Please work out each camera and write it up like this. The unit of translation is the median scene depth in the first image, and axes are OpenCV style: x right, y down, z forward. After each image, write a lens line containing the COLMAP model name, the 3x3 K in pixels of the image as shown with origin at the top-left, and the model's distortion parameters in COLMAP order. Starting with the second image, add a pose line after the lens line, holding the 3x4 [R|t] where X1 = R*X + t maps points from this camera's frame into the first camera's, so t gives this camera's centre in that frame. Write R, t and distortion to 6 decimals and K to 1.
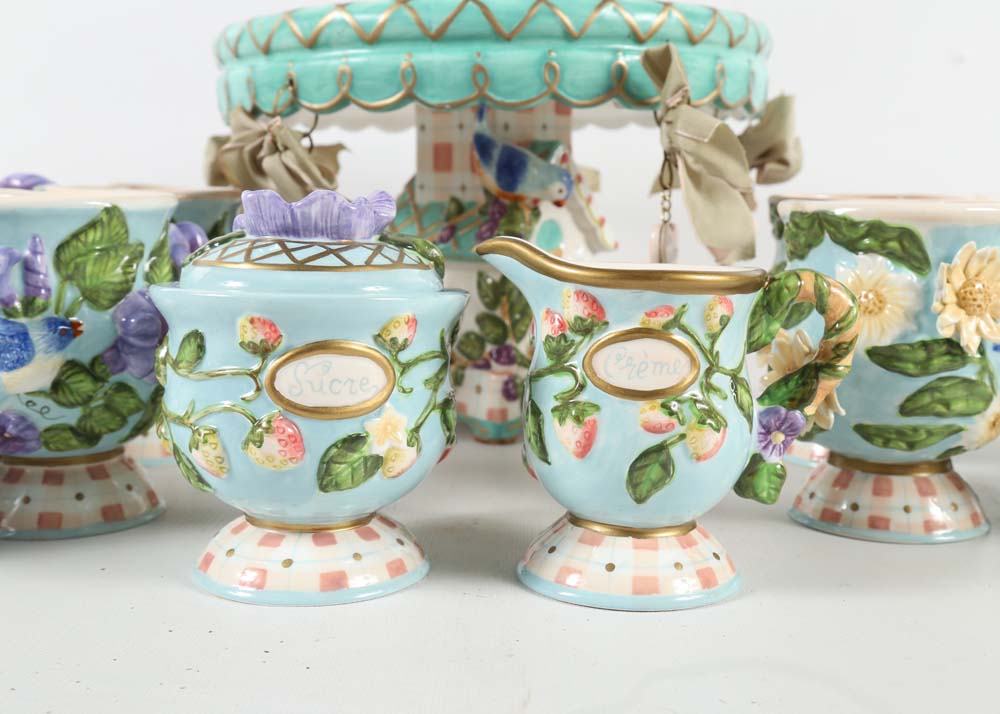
lens RADIAL K [[1201.1, 0, 502.1], [0, 1201.1, 354.0], [0, 0, 1]] dist [0.002663, 0.000000]
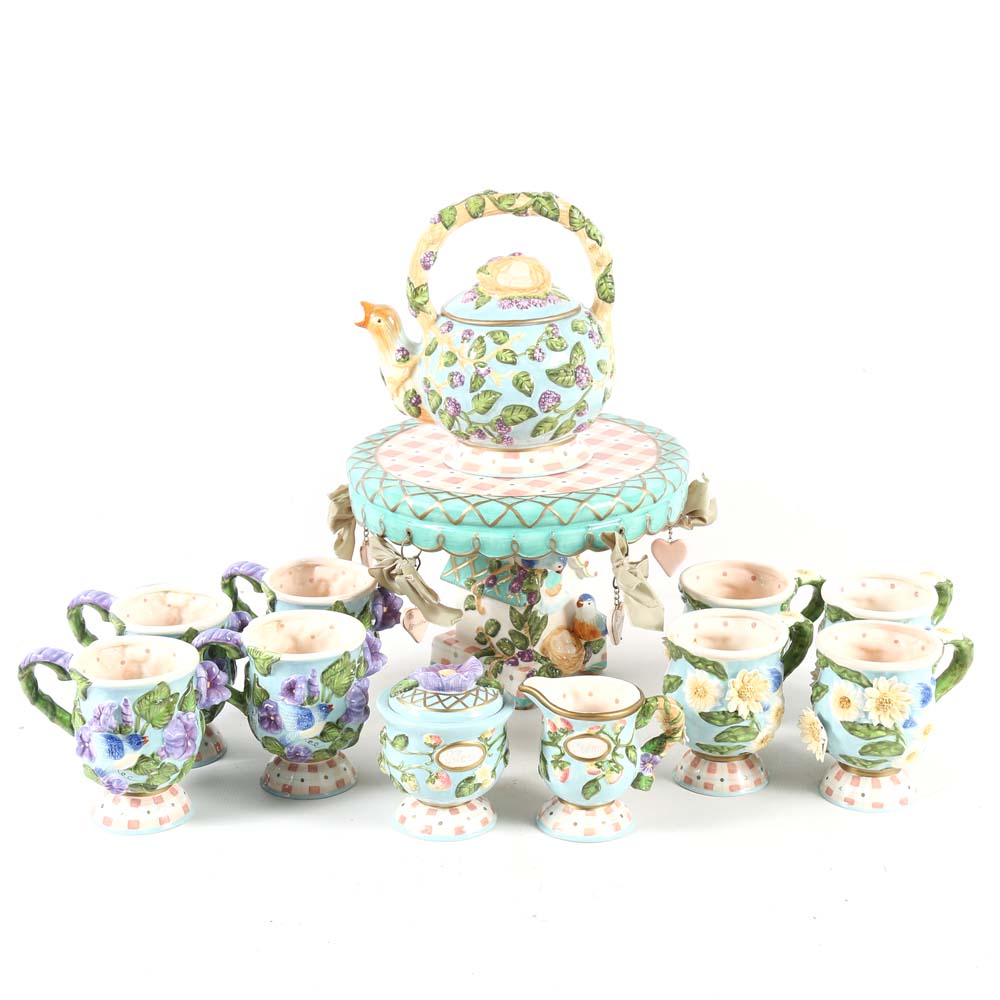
lens RADIAL K [[2034.6, 0, 530.7], [0, 2034.6, 483.6], [0, 0, 1]] dist [0.097034, 0.000000]
pose [[0.999827, -0.004779, 0.017978, -0.060280], [0.001577, 0.984736, 0.174045, -1.050086], [-0.018535, -0.173986, 0.984574, -2.527795]]
